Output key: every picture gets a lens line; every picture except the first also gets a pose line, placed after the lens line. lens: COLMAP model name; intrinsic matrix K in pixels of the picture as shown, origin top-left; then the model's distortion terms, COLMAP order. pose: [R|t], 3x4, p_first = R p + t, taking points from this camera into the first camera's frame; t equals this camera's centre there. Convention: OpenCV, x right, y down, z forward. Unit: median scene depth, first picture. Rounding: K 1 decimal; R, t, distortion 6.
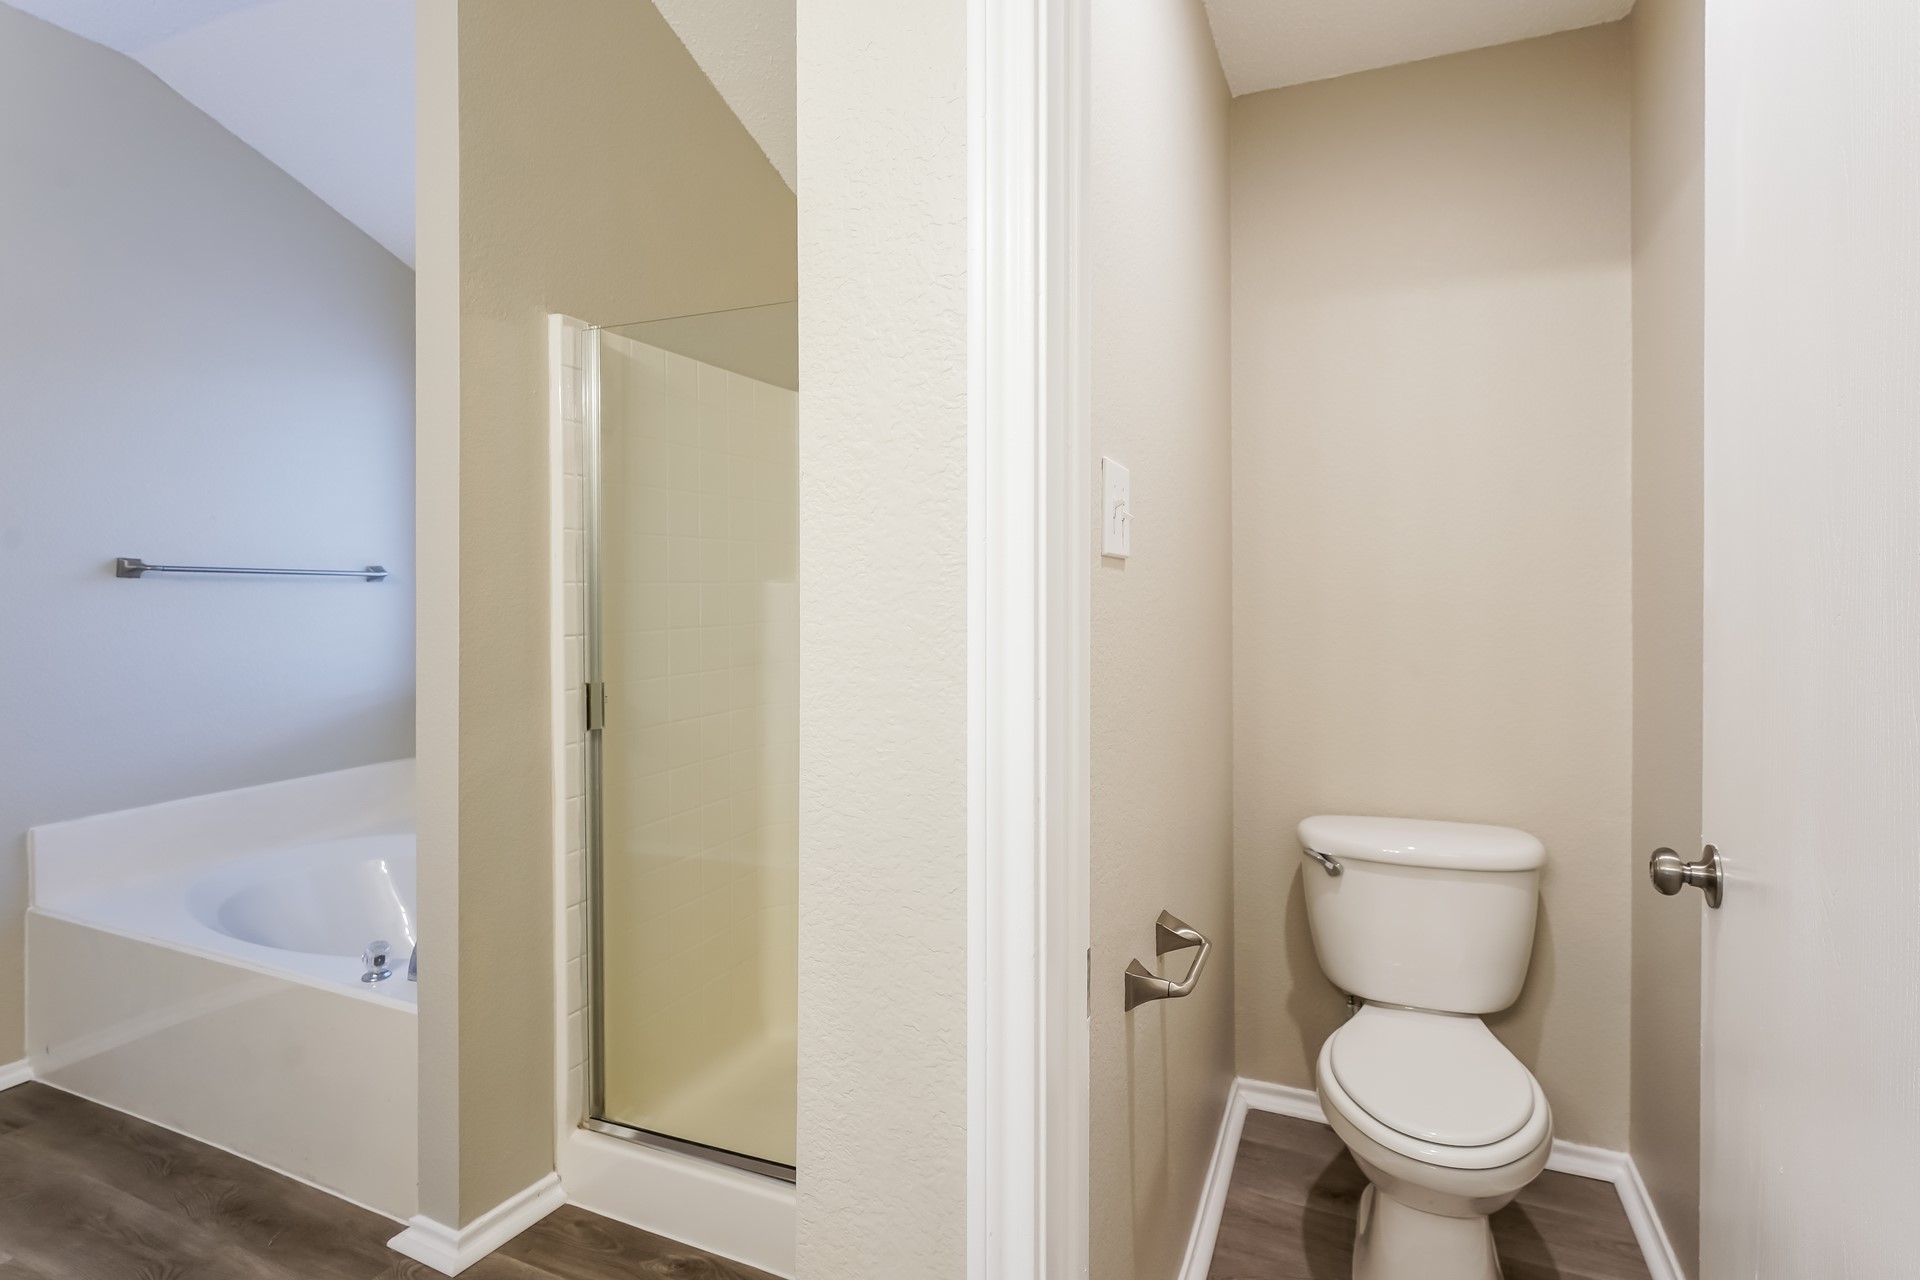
lens RADIAL K [[918.0, 0, 992.3], [0, 918.0, 577.4], [0, 0, 1]] dist [-0.002676, 0.002525]
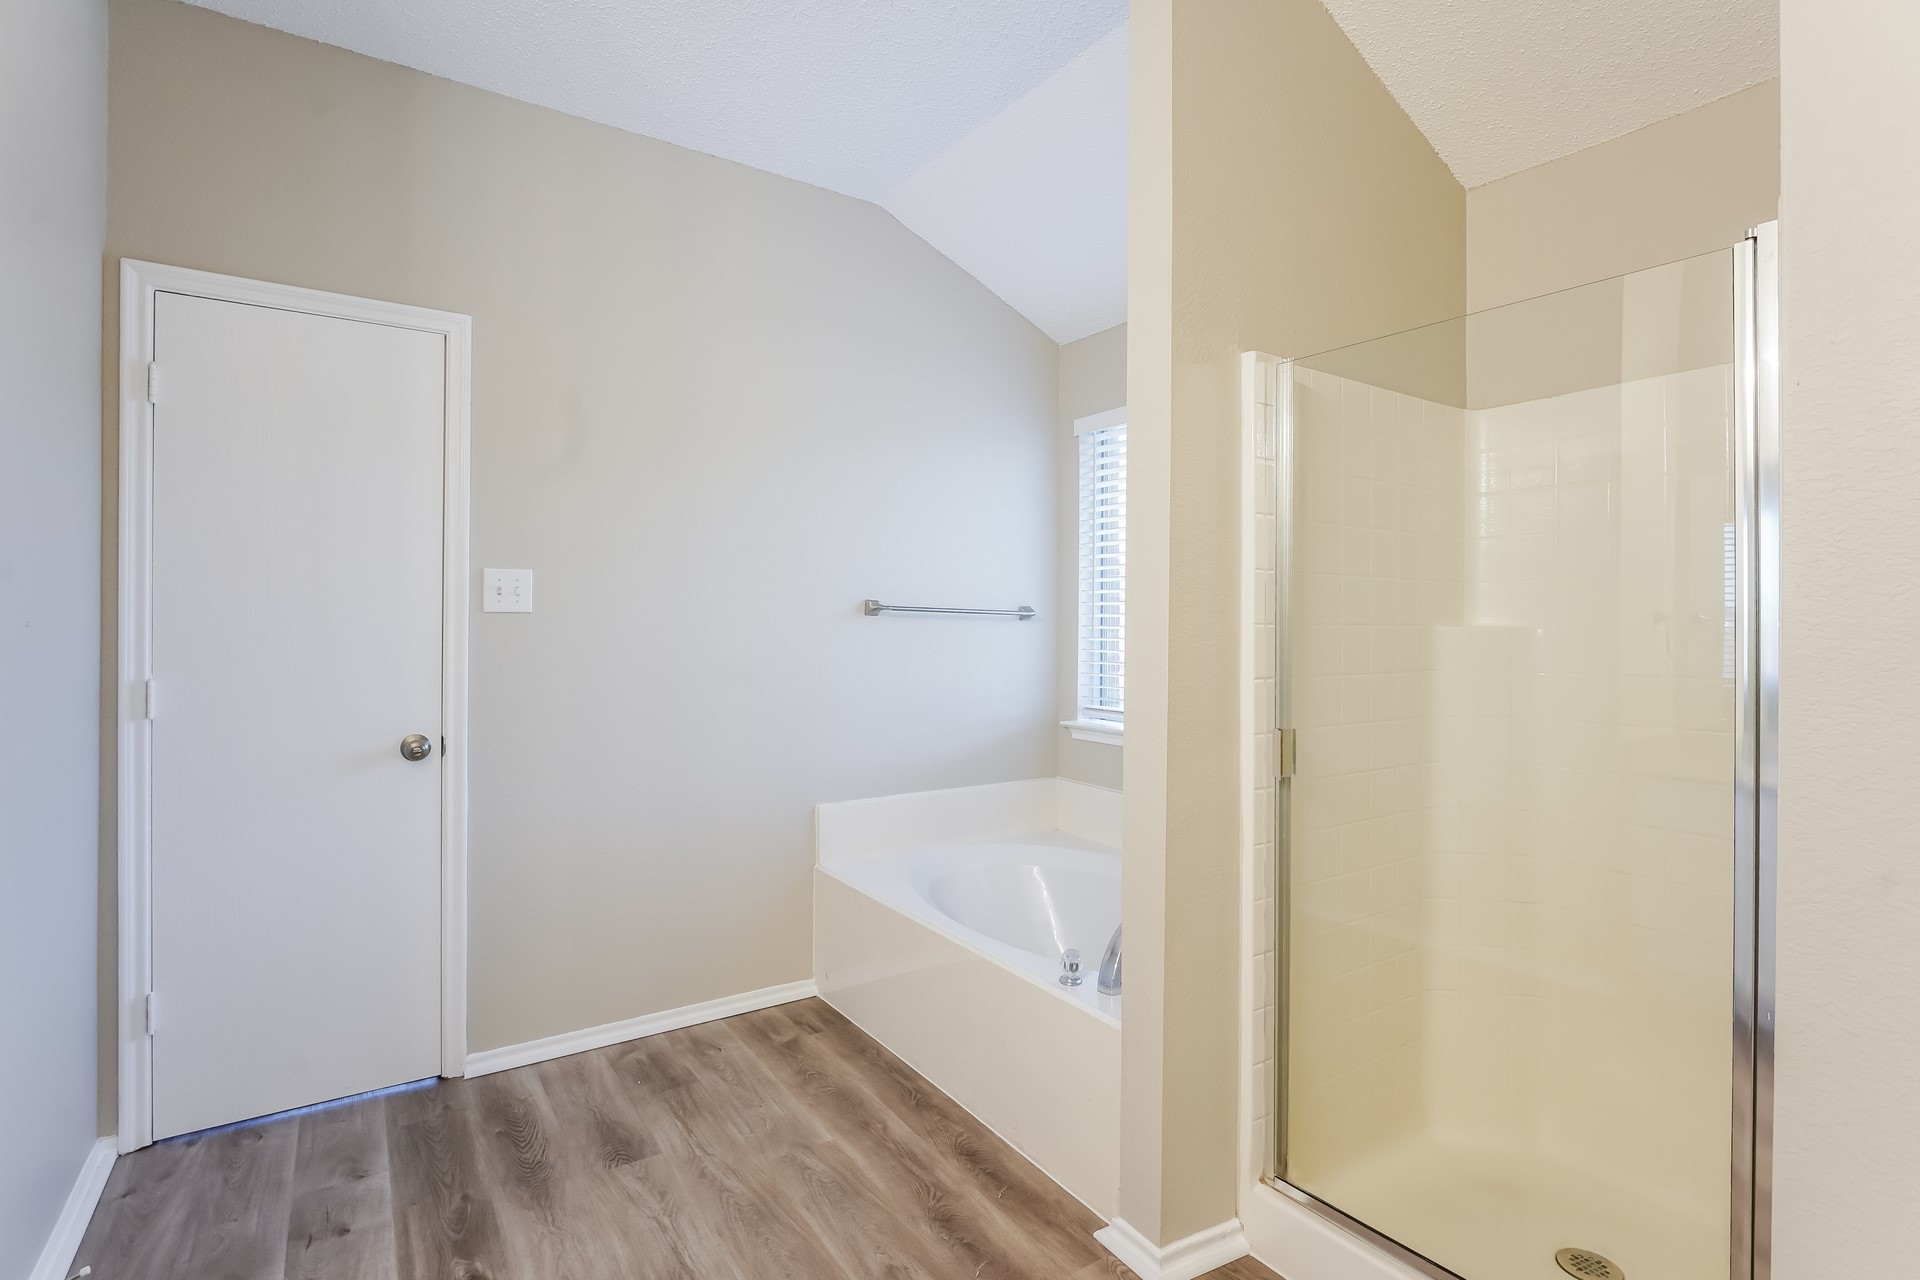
lens RADIAL K [[918.0, 0, 994.8], [0, 918.0, 619.0], [0, 0, 1]] dist [-0.002676, 0.002525]
pose [[0.850529, 0.008724, -0.525856, -0.184128], [-0.007187, 0.999962, 0.004965, -0.003393], [0.525879, -0.000443, 0.850559, 0.018332]]
